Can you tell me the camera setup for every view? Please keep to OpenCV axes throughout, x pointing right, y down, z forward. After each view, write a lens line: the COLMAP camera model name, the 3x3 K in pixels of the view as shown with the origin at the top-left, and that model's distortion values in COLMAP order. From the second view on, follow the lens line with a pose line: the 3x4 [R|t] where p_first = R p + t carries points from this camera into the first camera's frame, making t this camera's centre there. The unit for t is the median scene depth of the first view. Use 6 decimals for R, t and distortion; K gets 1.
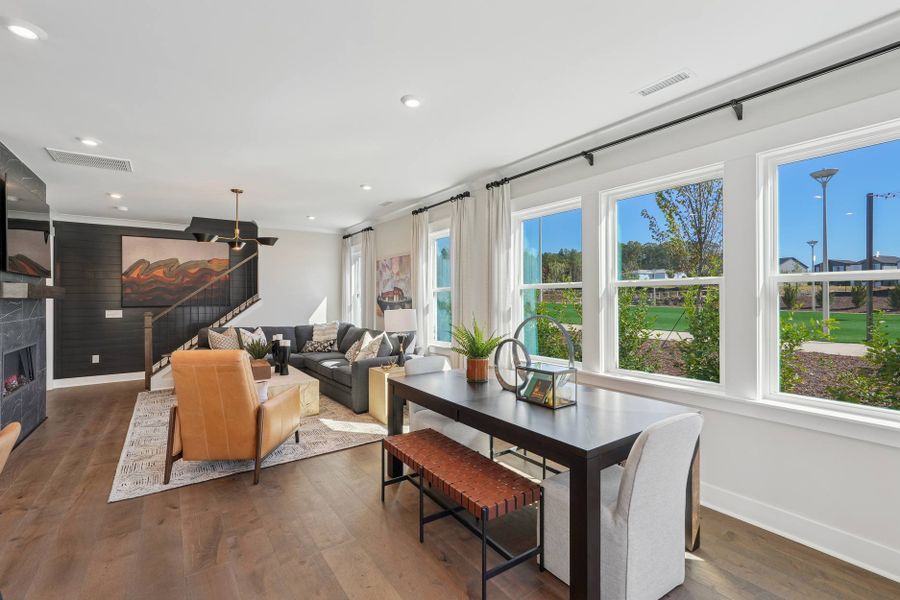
lens RADIAL K [[397.9, 0, 449.1], [0, 397.9, 296.4], [0, 0, 1]] dist [-0.003863, 0.000918]
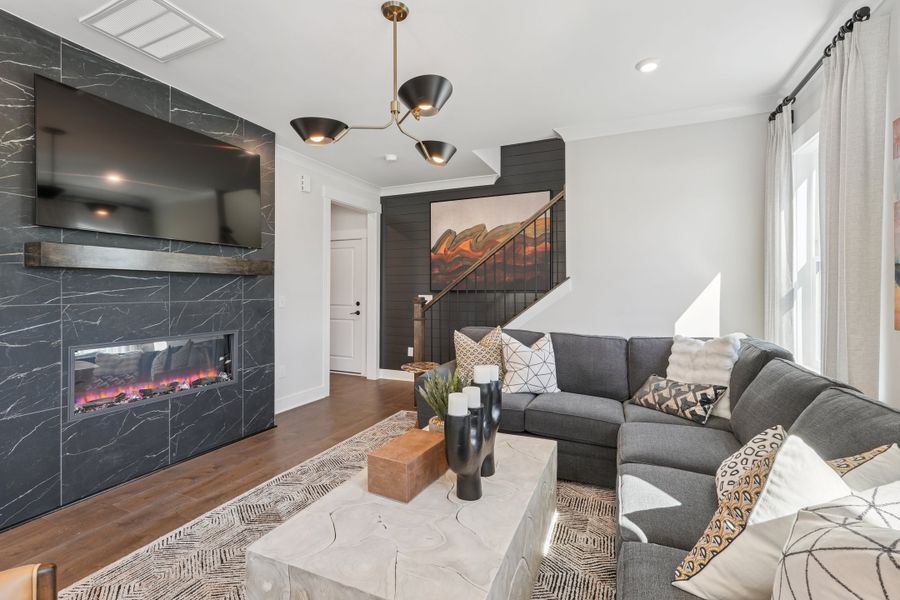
lens RADIAL K [[406.9, 0, 441.7], [0, 406.9, 291.8], [0, 0, 1]] dist [-0.003668, 0.000170]
pose [[0.506467, 0.009657, -0.862205, -0.100098], [0.000576, 0.999933, 0.011537, 0.018126], [0.862259, -0.006340, 0.506427, 0.598825]]
